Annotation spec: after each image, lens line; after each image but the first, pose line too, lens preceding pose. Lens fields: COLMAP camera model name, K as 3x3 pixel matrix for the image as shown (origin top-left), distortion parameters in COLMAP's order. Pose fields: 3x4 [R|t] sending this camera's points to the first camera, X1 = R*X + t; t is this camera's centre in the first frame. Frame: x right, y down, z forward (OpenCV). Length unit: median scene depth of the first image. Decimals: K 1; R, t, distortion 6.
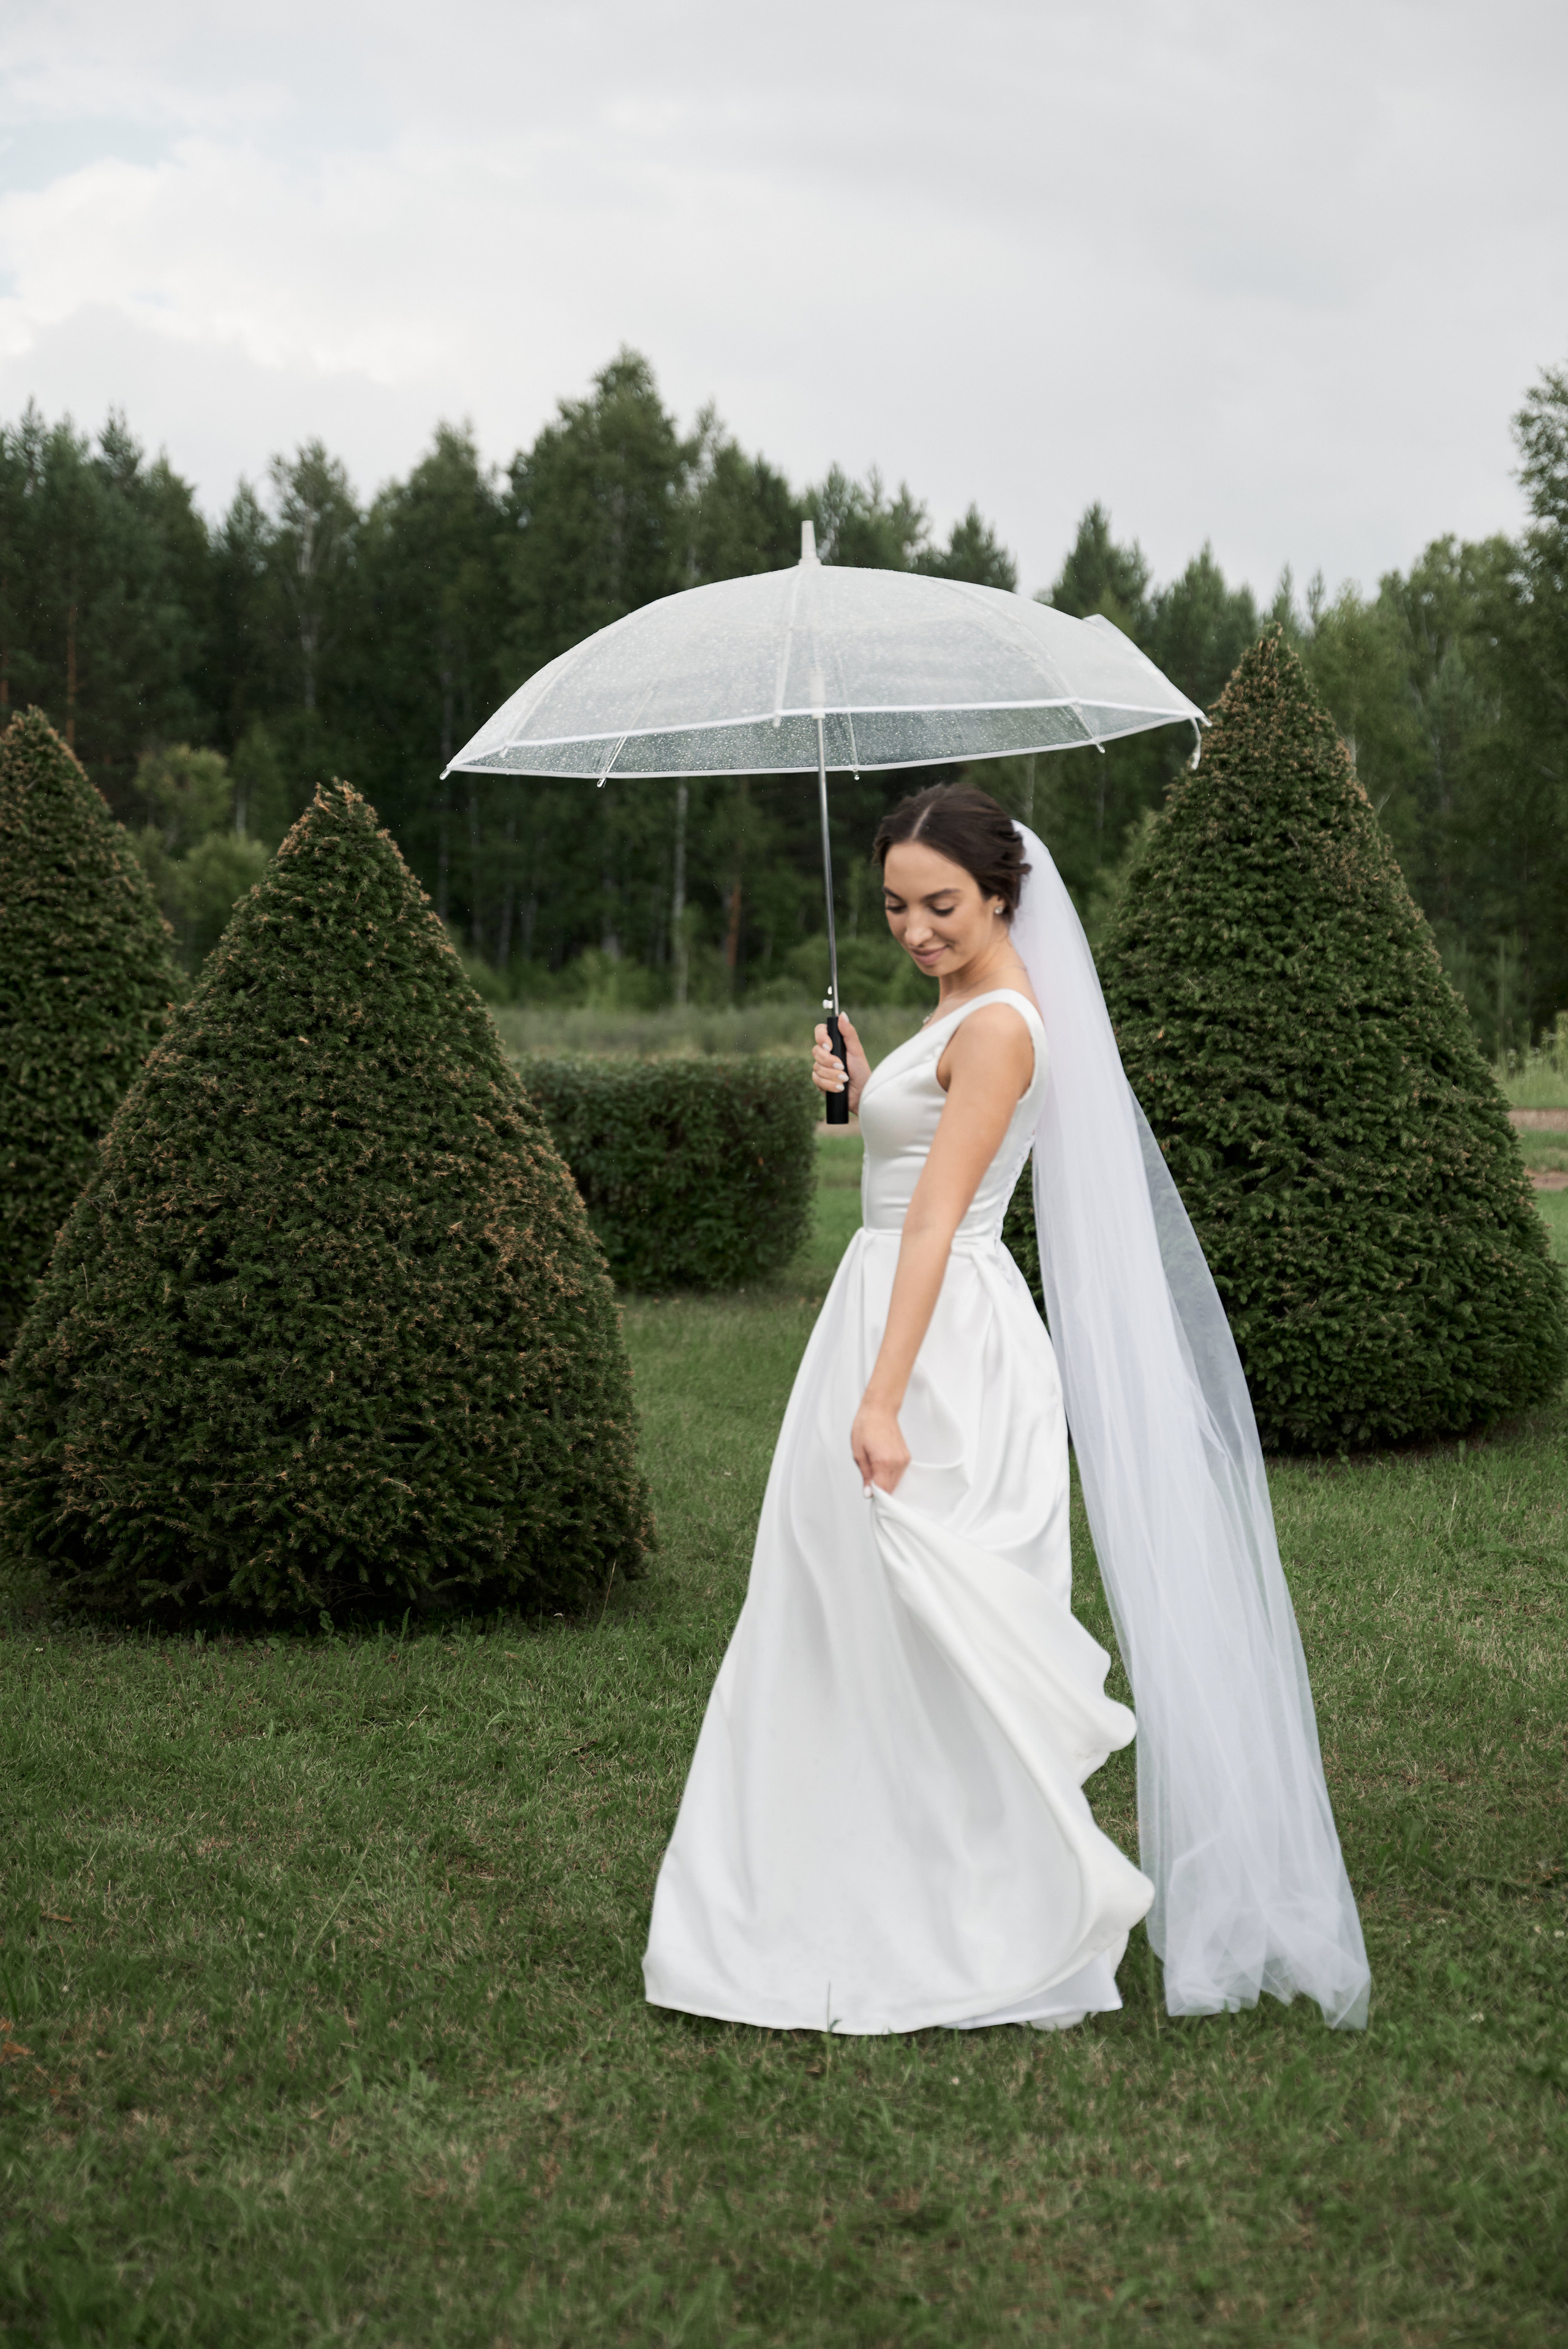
lens RADIAL K [[3689.9, 0, 786.8], [0, 3689.9, 1170.5], [0, 0, 1]] dist [0.023193, 0.000000]
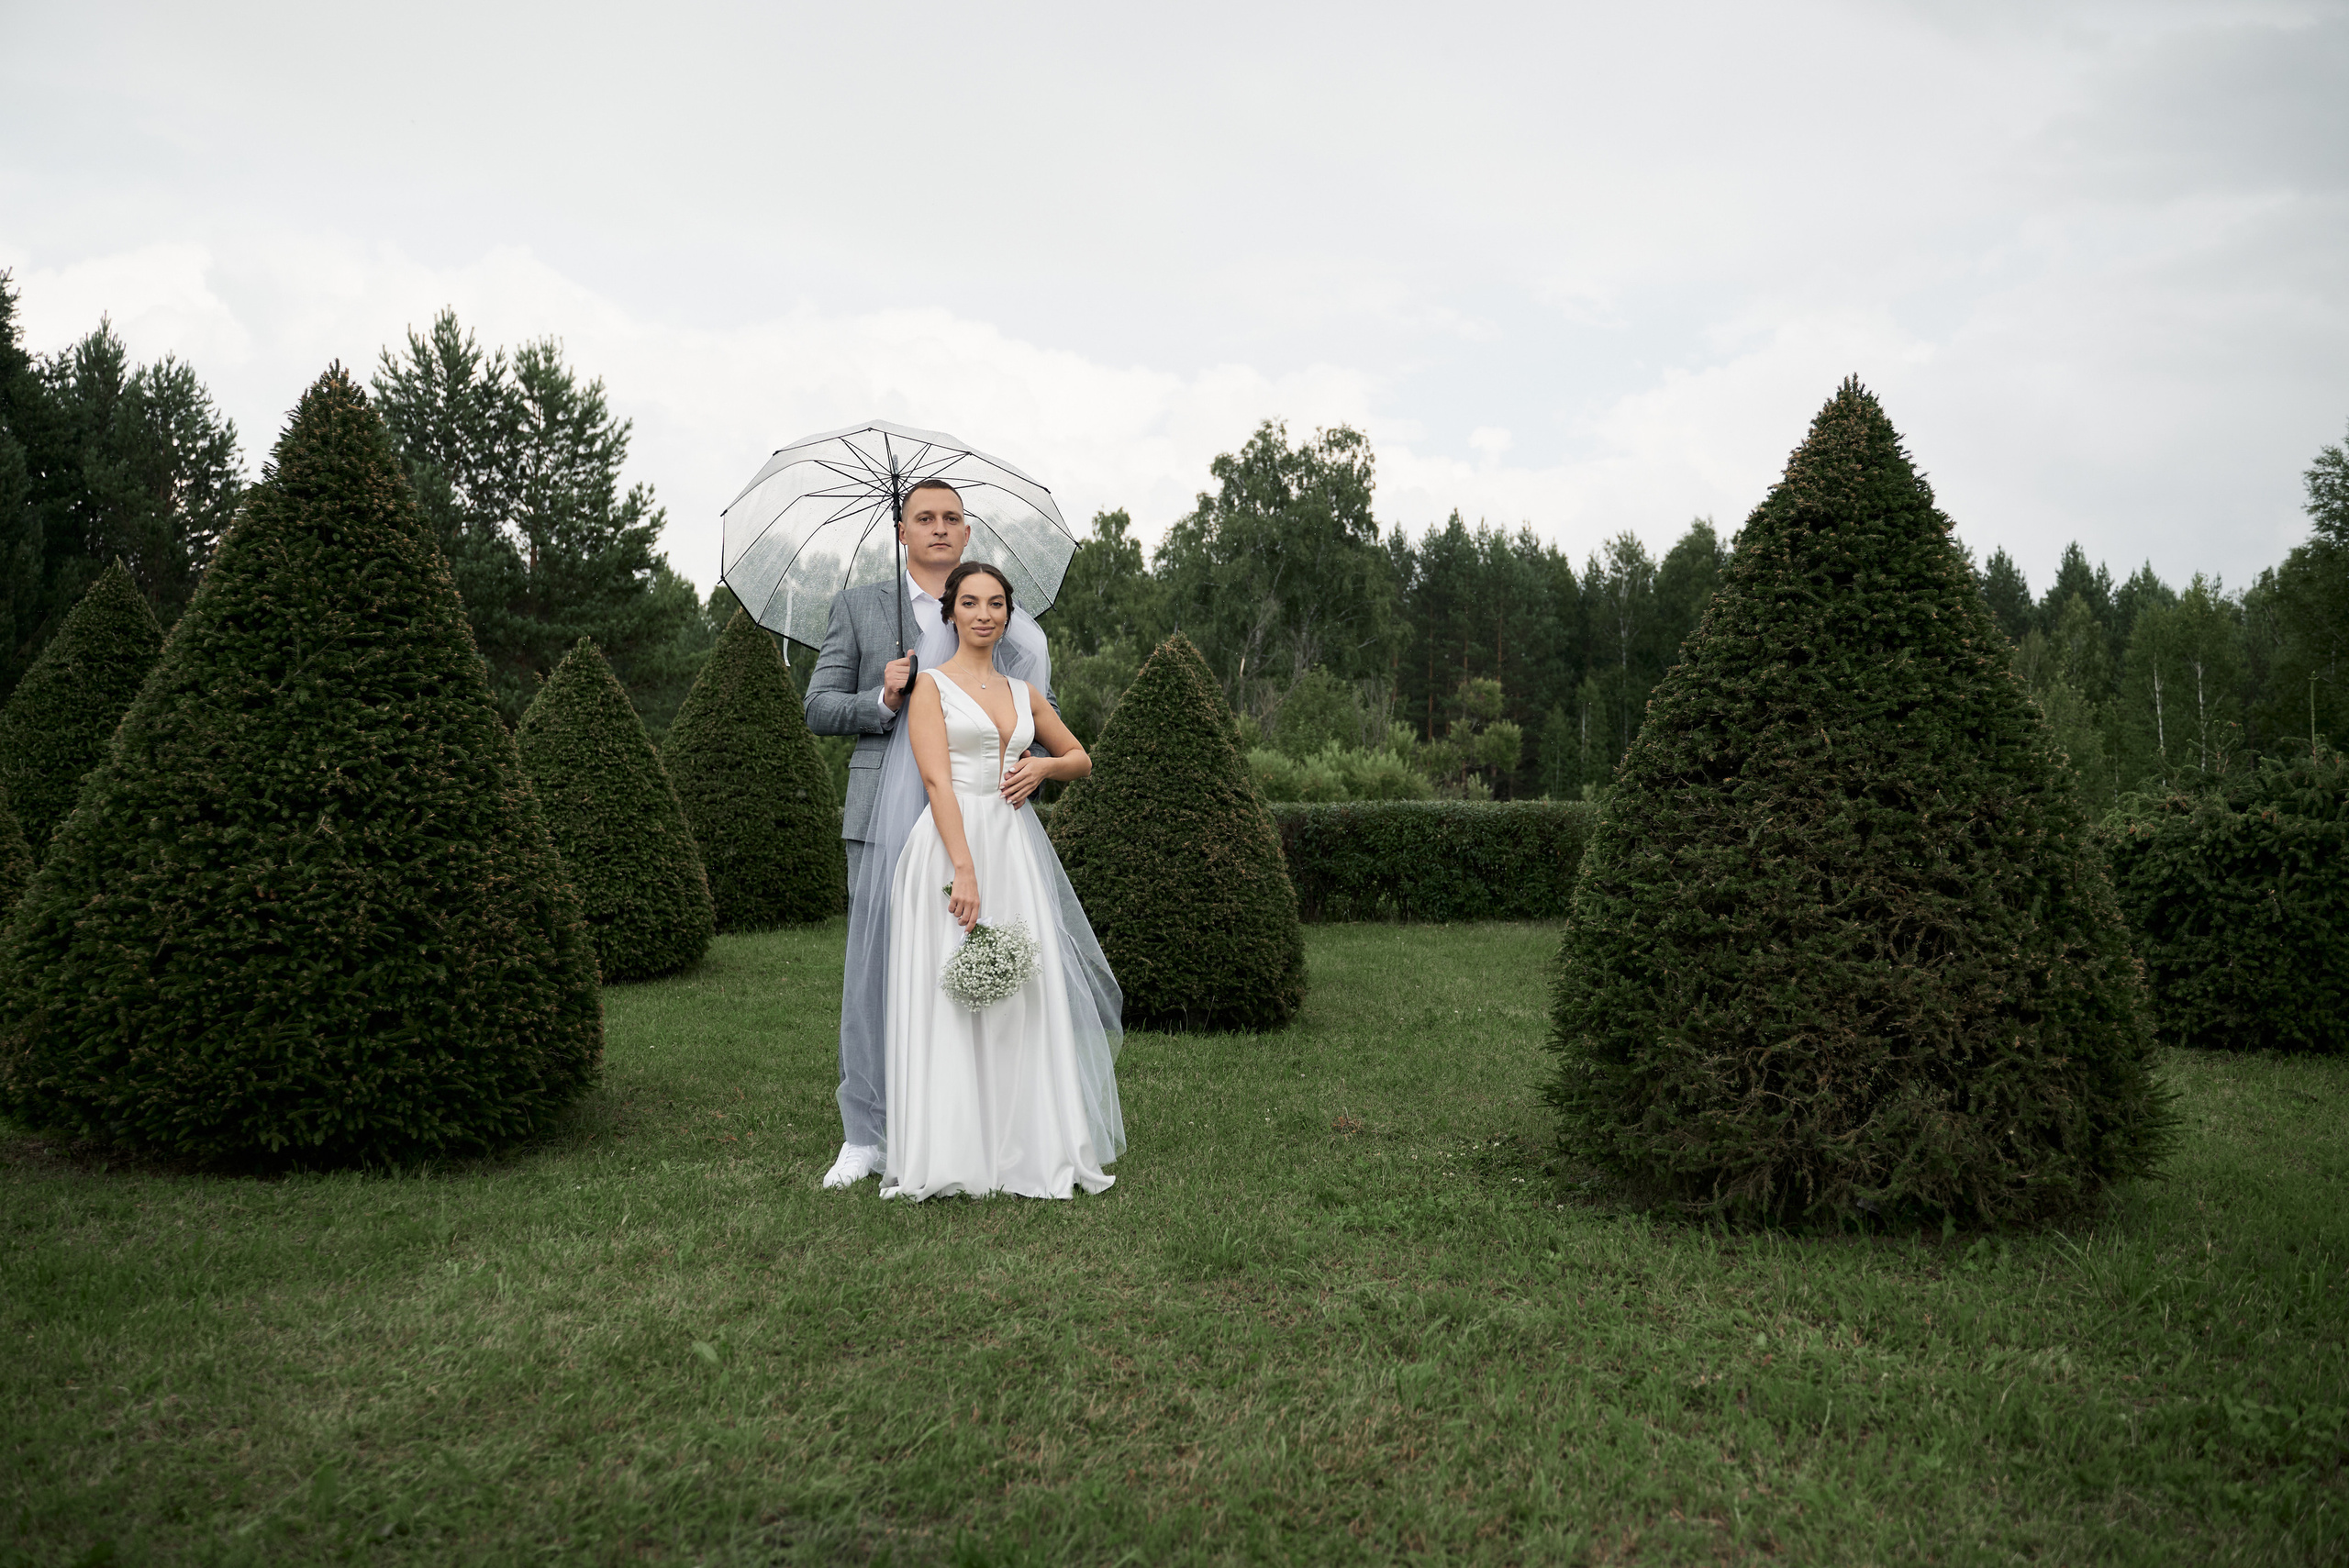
lens RADIAL K [[1898.6, 0, 1169.5], [0, 1898.6, 789.6], [0, 0, 1]] dist [-0.005970, 0.001846]
pose [[0.924172, -0.004049, -0.381956, 0.244859], [-0.021157, 0.997866, -0.061770, 0.039697], [0.381391, 0.065167, 0.922114, -0.016198]]
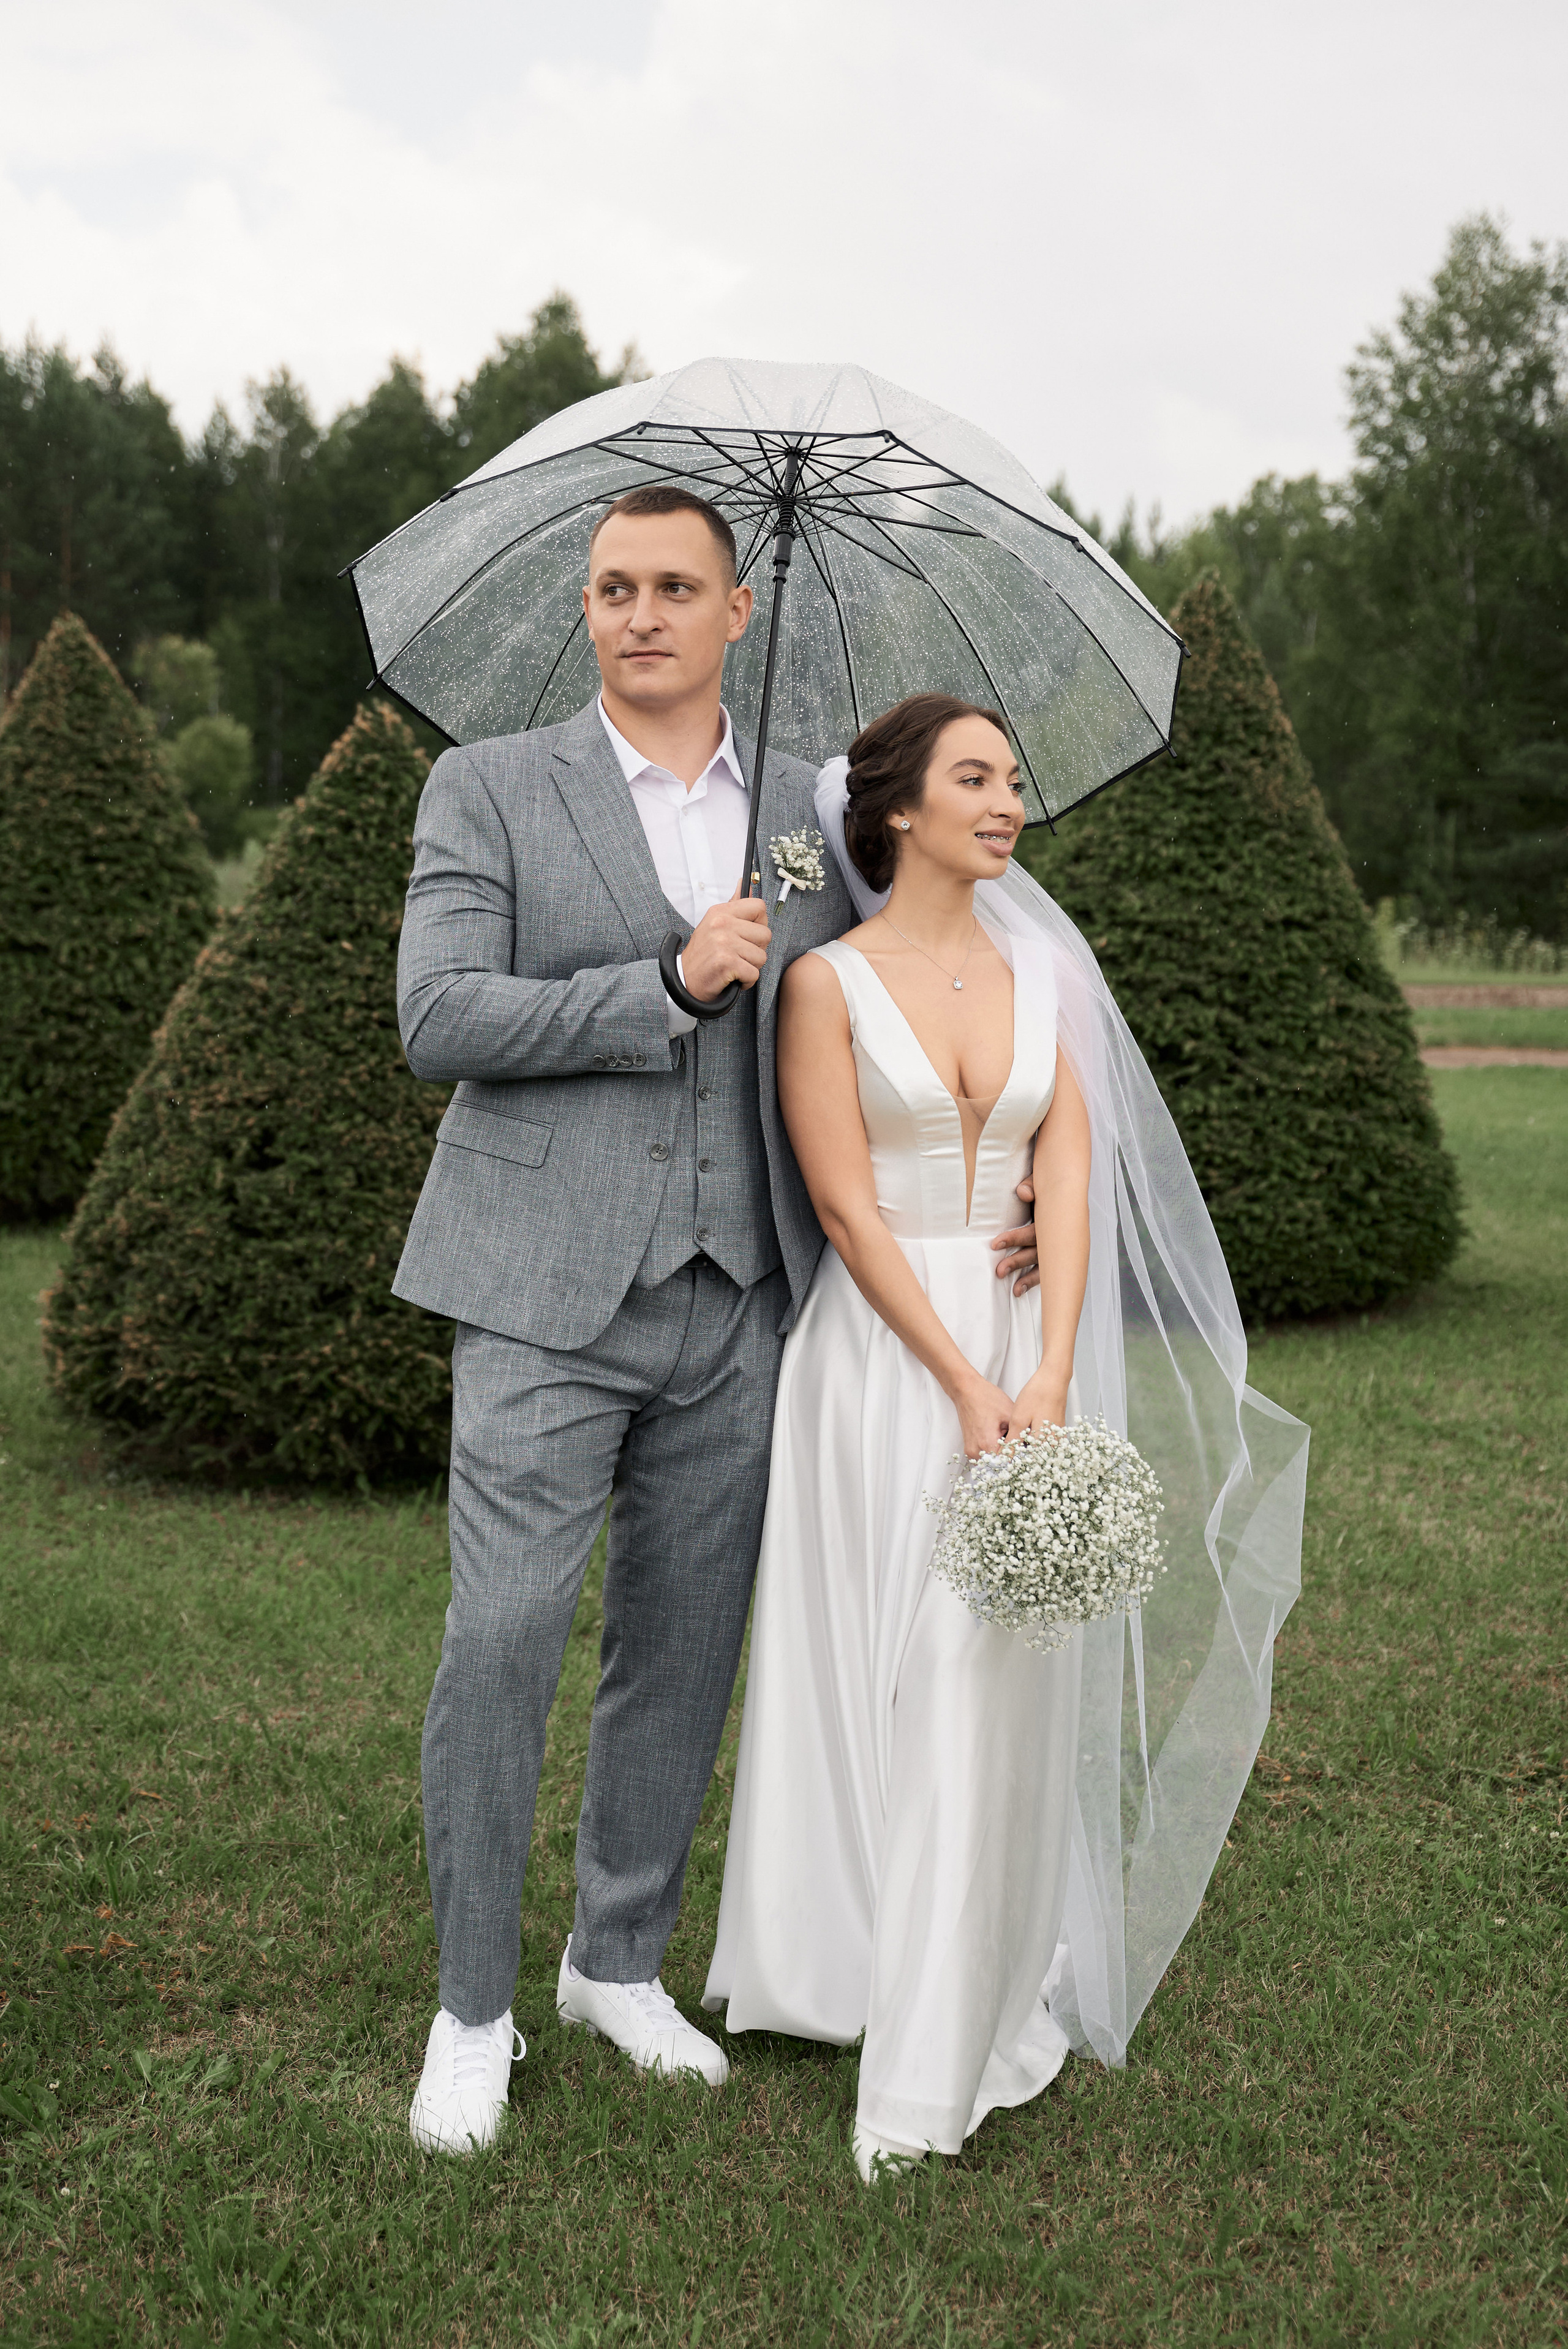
lens RADIAL K [[3169.5, 0, 733.0], [0, 3169.5, 1199.3], [0, 0, 1]] dist [0.023193, 0.000000]
pose [[0.999624, 0.019135, 0.019635, -0.026688], [-0.020265, 0.998046, 0.059101, -0.014076], [-0.018465, -0.059477, 0.998059, 0.051877]]
